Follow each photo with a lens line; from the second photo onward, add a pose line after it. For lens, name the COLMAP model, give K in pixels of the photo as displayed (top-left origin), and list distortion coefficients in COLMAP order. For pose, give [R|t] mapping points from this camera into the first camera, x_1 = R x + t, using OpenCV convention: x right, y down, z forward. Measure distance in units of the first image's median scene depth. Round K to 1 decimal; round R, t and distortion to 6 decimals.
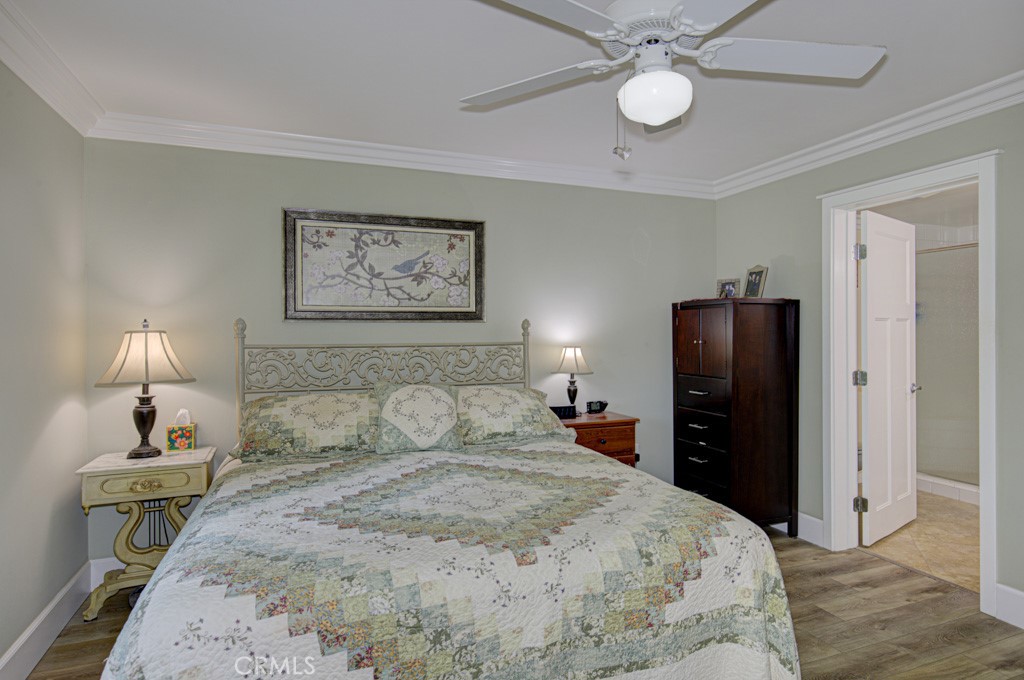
lens RADIAL K [[569.5, 0, 525.9], [0, 569.5, 333.7], [0, 0, 1]] dist [-0.017977, -0.000428]
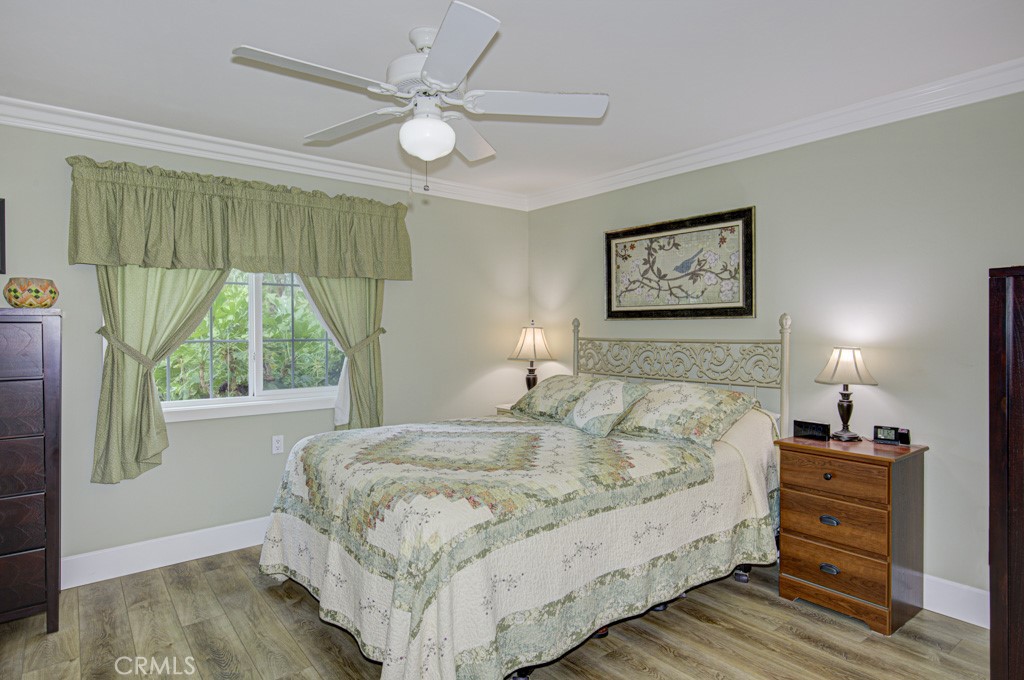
lens RADIAL K [[569.5, 0, 525.9], [0, 569.5, 333.7], [0, 0, 1]] dist [-0.017977, -0.000428]
pose [[0.326332, 0.012425, -0.945174, 0.698068], [-0.001217, 0.999918, 0.012724, -0.006224], [0.945254, -0.003002, 0.326320, 0.380276]]
